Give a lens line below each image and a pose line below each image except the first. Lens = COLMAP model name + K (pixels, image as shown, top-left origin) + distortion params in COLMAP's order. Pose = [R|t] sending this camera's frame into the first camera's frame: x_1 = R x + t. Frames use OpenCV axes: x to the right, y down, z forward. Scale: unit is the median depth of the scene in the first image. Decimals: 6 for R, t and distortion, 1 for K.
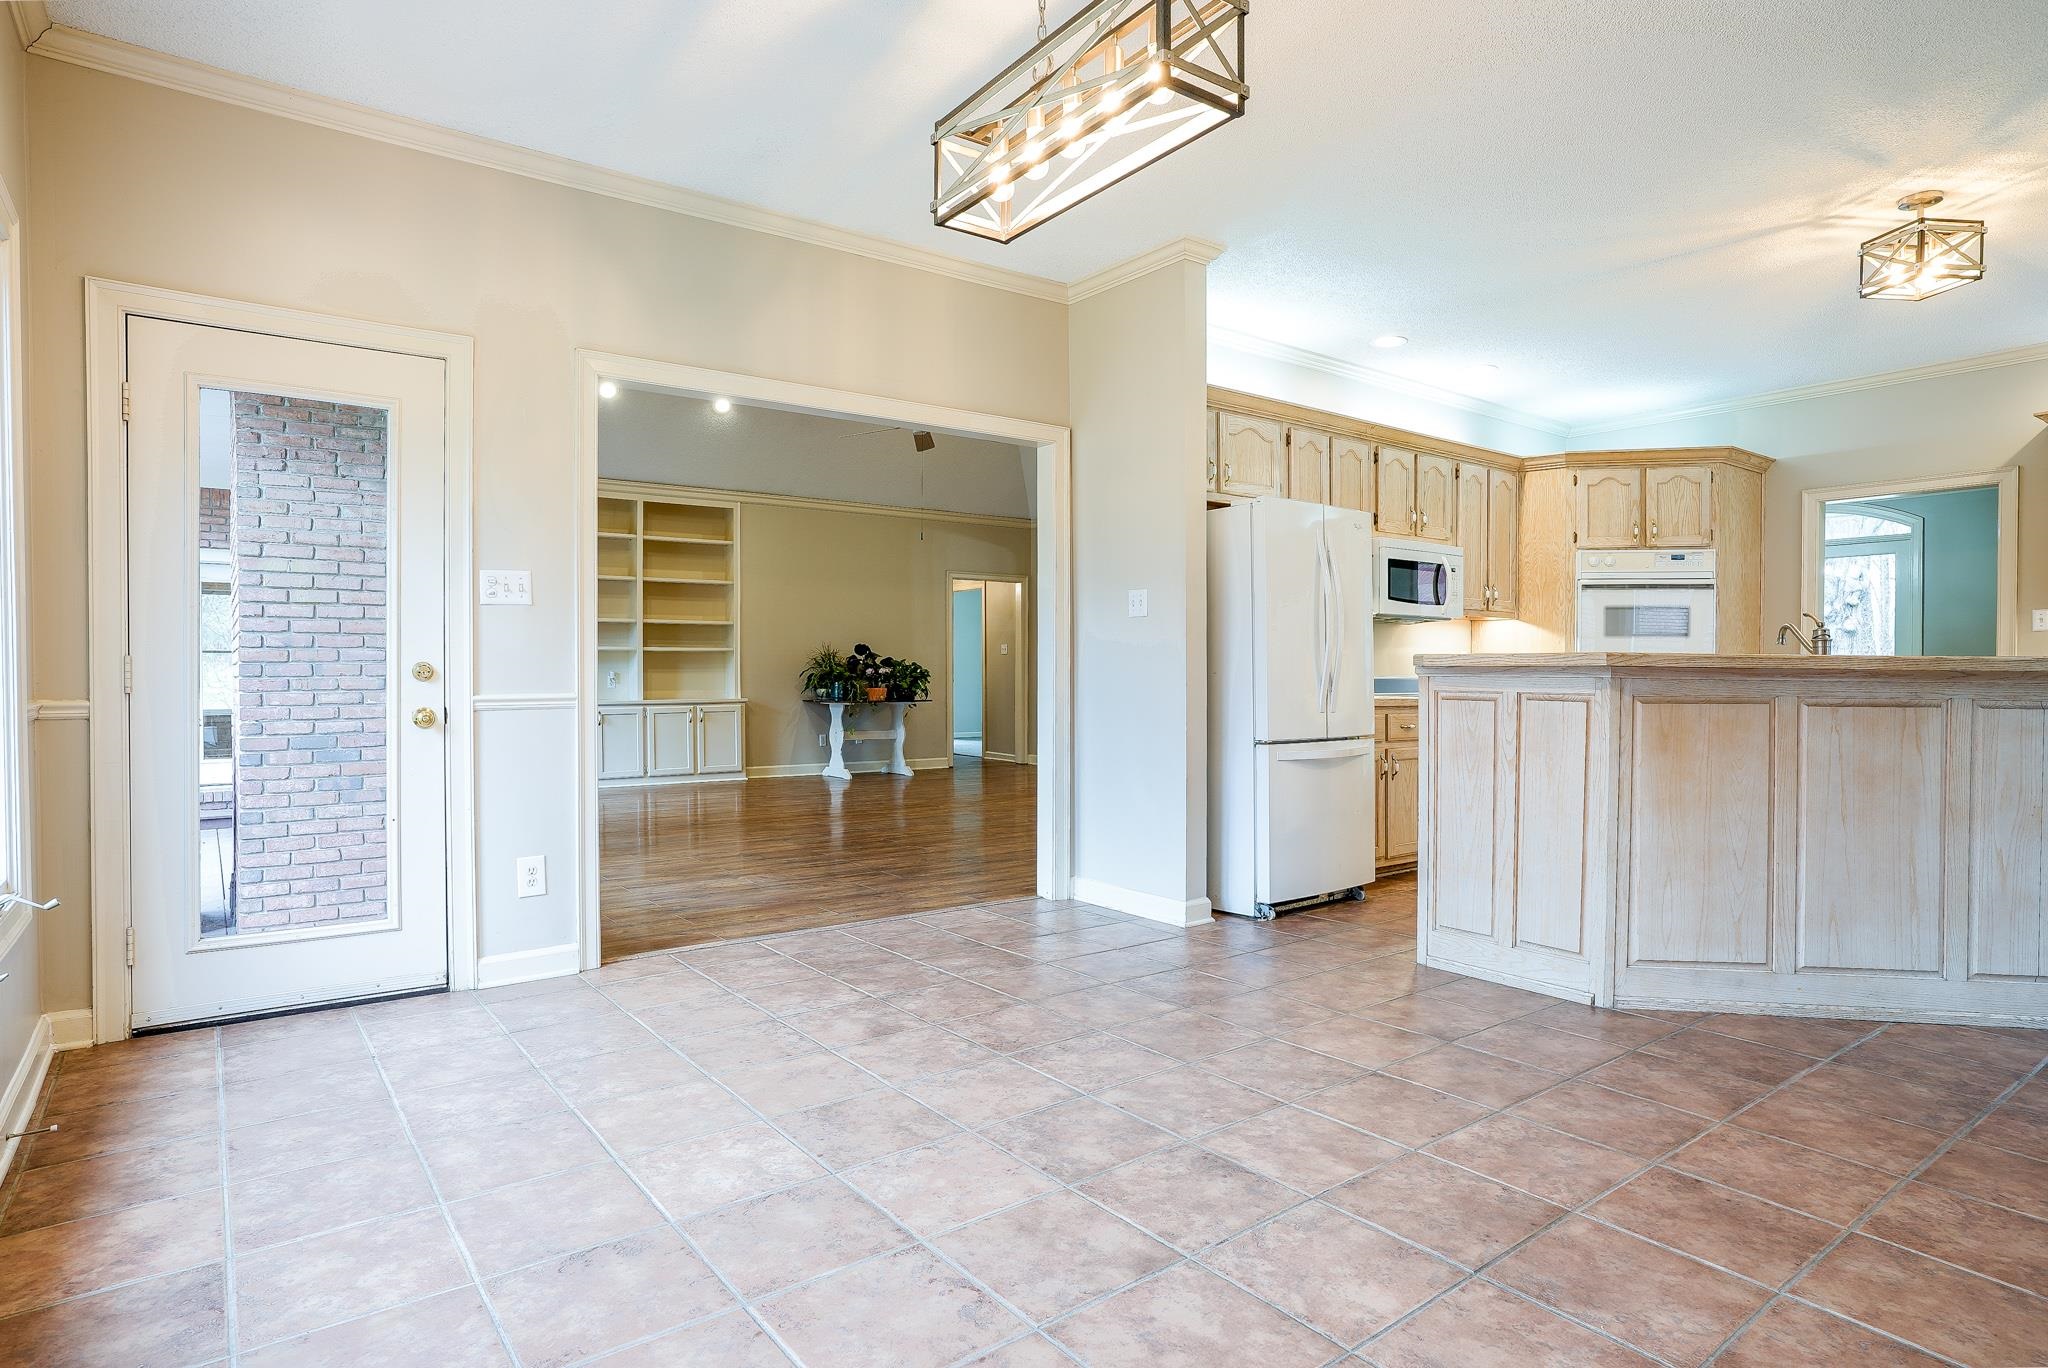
lens RADIAL K [[1120.9, 0, 1015.7], [0, 1120.9, 678.7], [0, 0, 1]] dist [-0.033847, 0.011303]
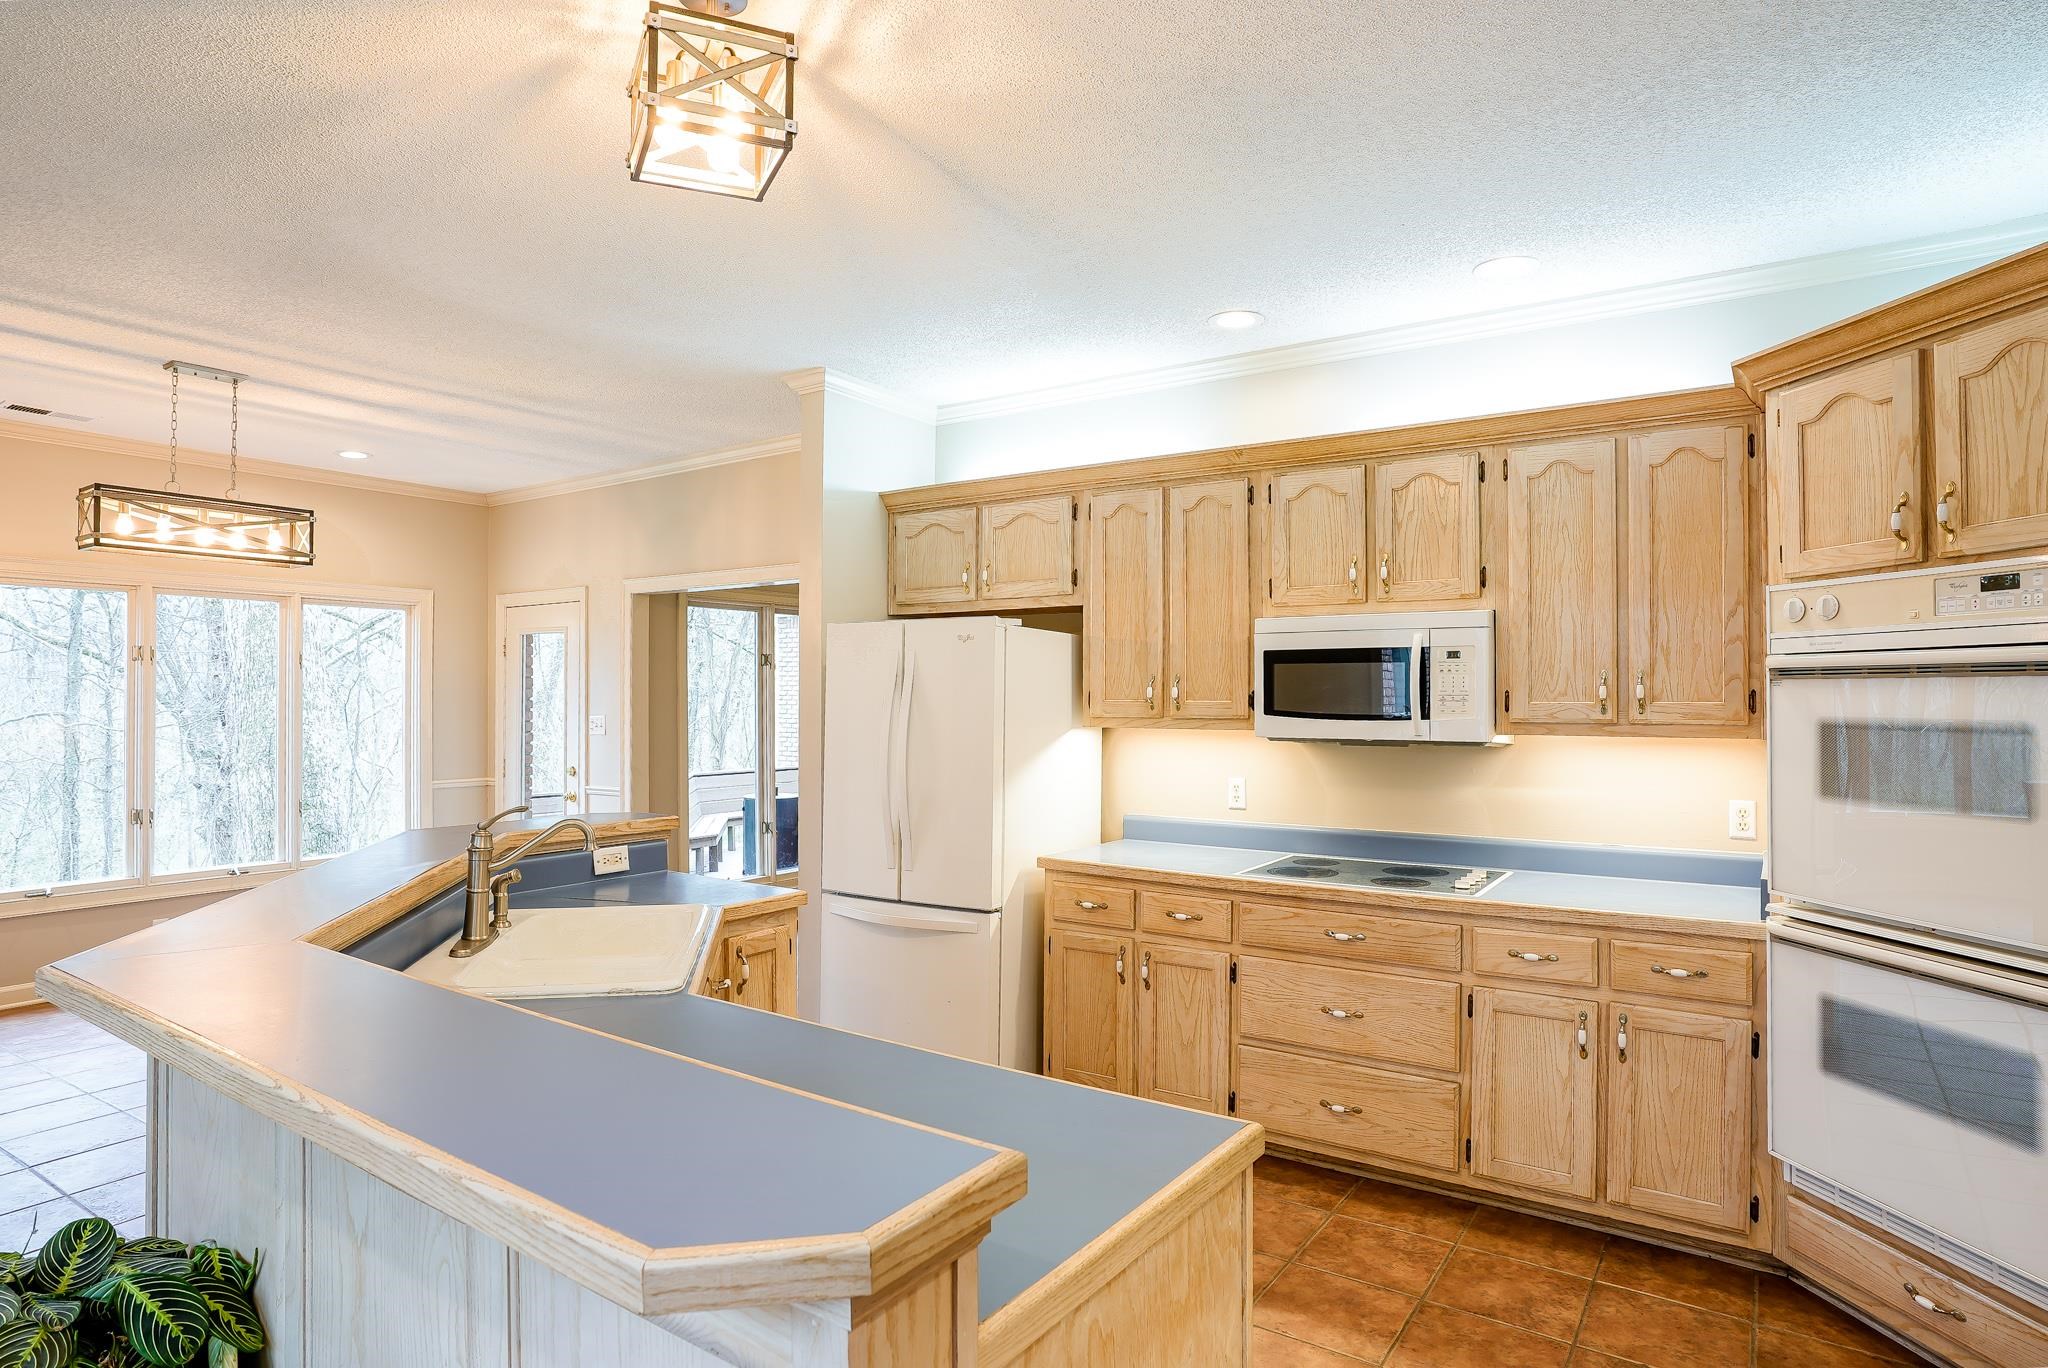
lens RADIAL K [[1120.9, 0, 1022.7], [0, 1120.9, 691.7], [0, 0, 1]] dist [-0.033847, 0.011303]
pose [[0.328073, -0.009091, -0.944609, 1.287711], [-0.007824, 0.999893, -0.012341, -0.109153], [0.944620, 0.011439, 0.327966, 0.953258]]
